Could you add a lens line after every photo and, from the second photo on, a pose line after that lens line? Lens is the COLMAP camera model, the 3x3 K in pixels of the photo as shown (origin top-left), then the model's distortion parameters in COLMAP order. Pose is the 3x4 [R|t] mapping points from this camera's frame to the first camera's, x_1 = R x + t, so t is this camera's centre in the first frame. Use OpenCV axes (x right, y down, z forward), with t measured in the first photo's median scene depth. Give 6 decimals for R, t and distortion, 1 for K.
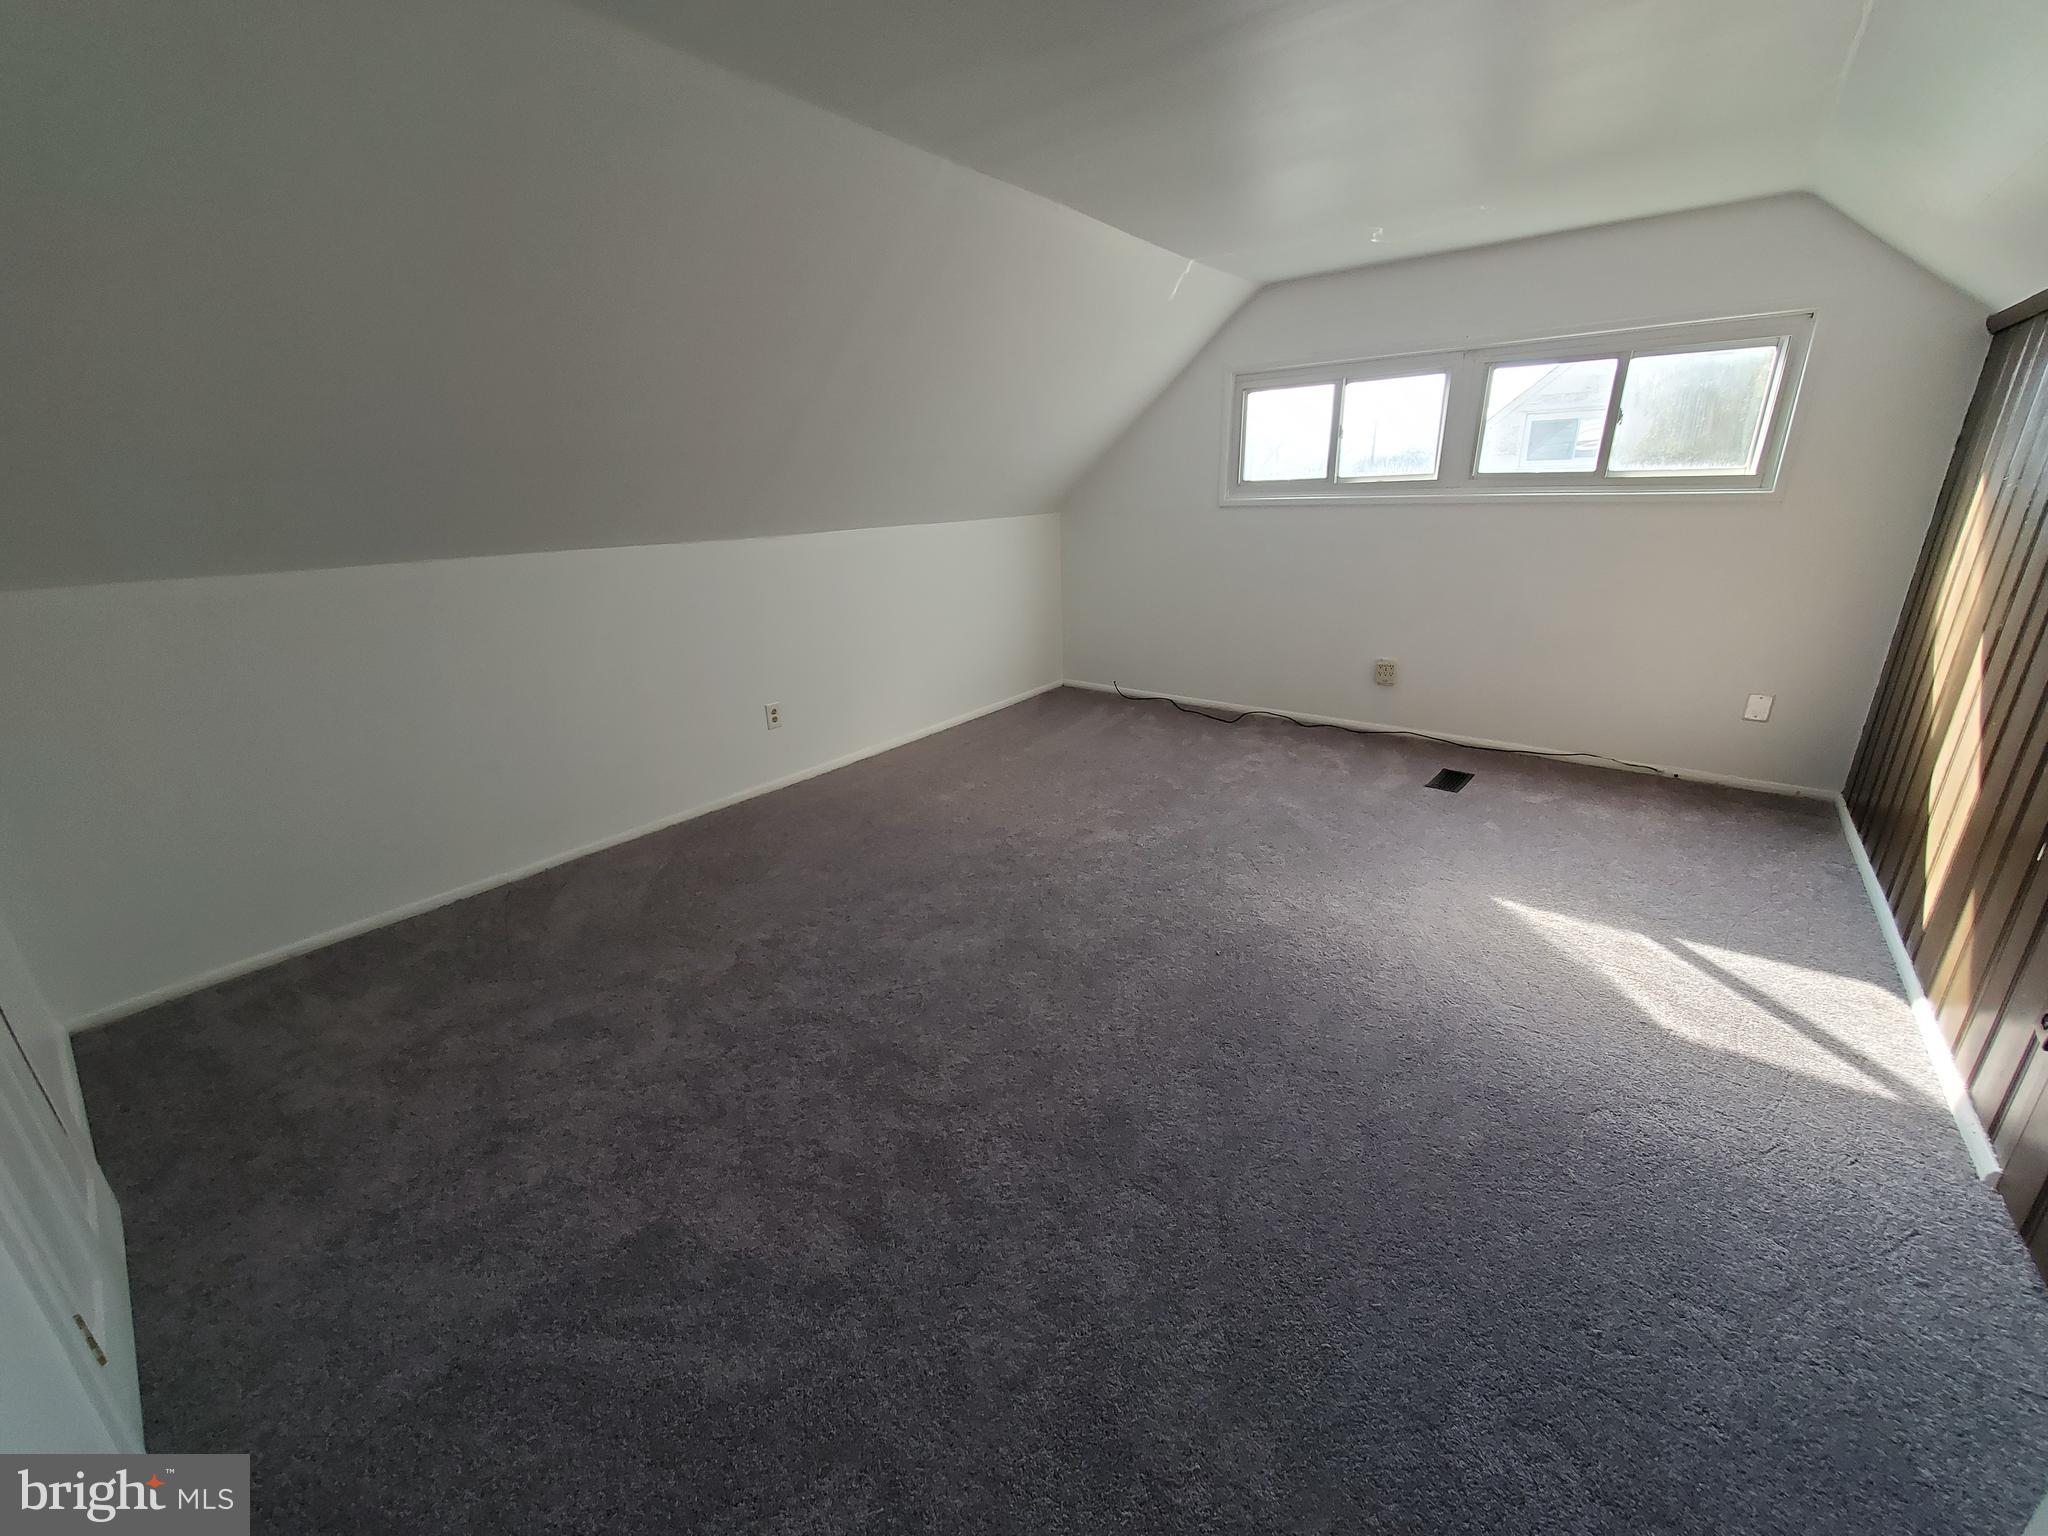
lens RADIAL K [[806.3, 0, 1004.7], [0, 806.3, 776.9], [0, 0, 1]] dist [0.002745, -0.001082]
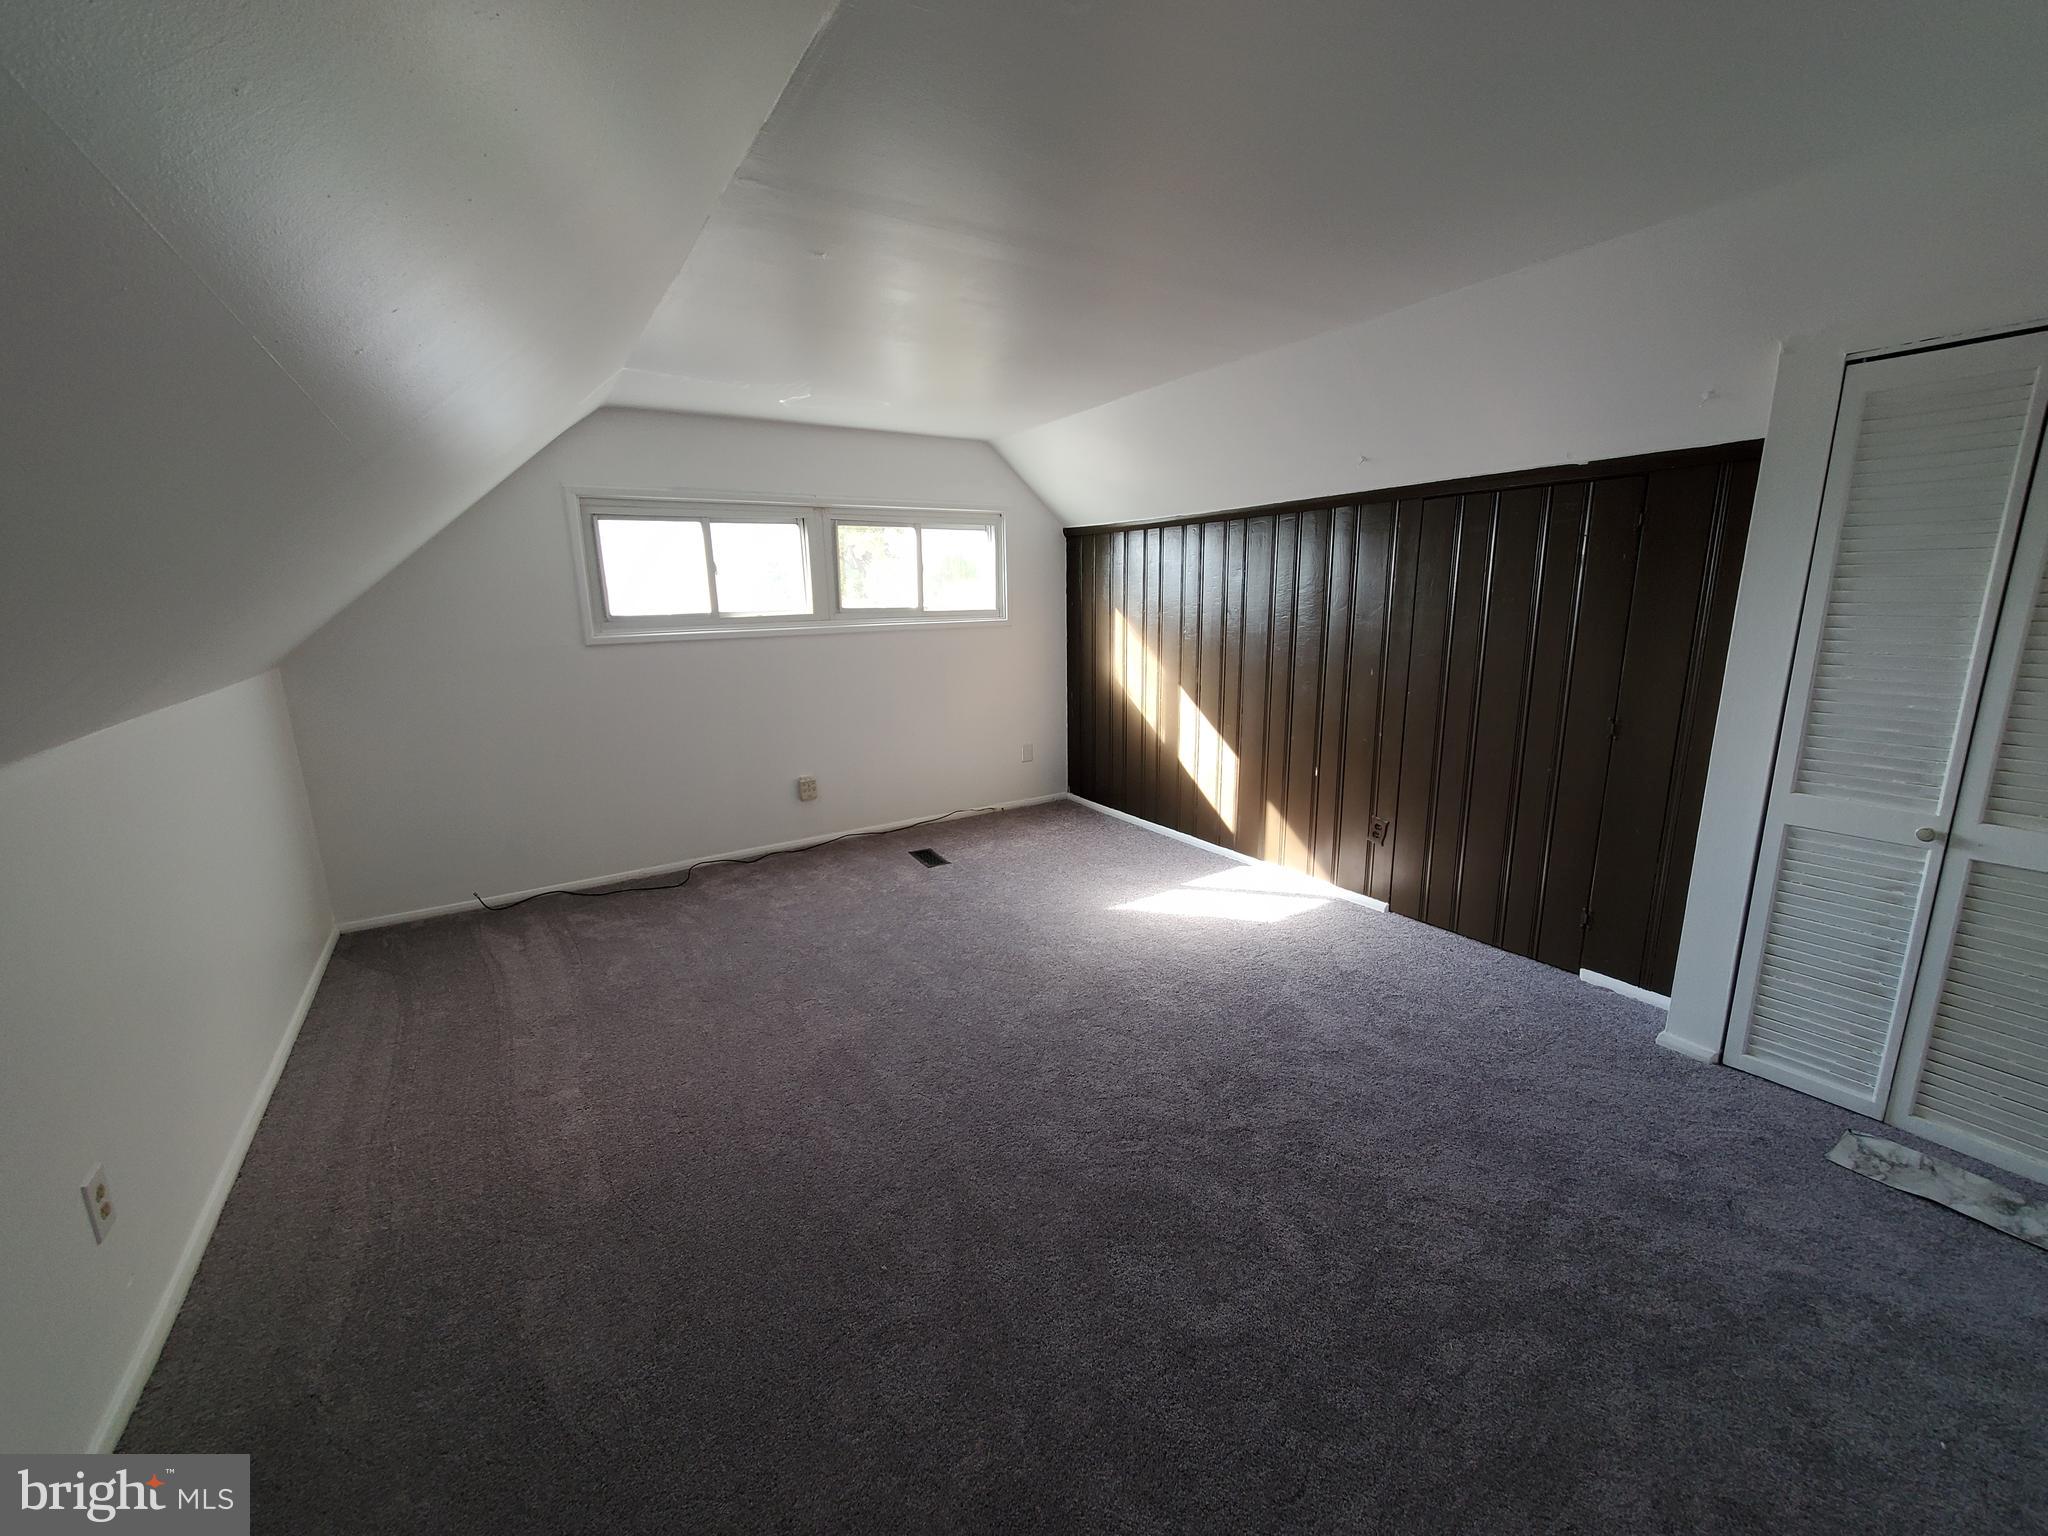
lens RADIAL K [[806.3, 0, 1009.7], [0, 806.3, 756.3], [0, 0, 1]] dist [0.002745, -0.001082]
pose [[0.314425, -0.160653, 0.935589, -0.438677], [0.332237, 0.941866, 0.050075, -0.139312], [-0.889244, 0.295093, 0.349521, 0.398231]]
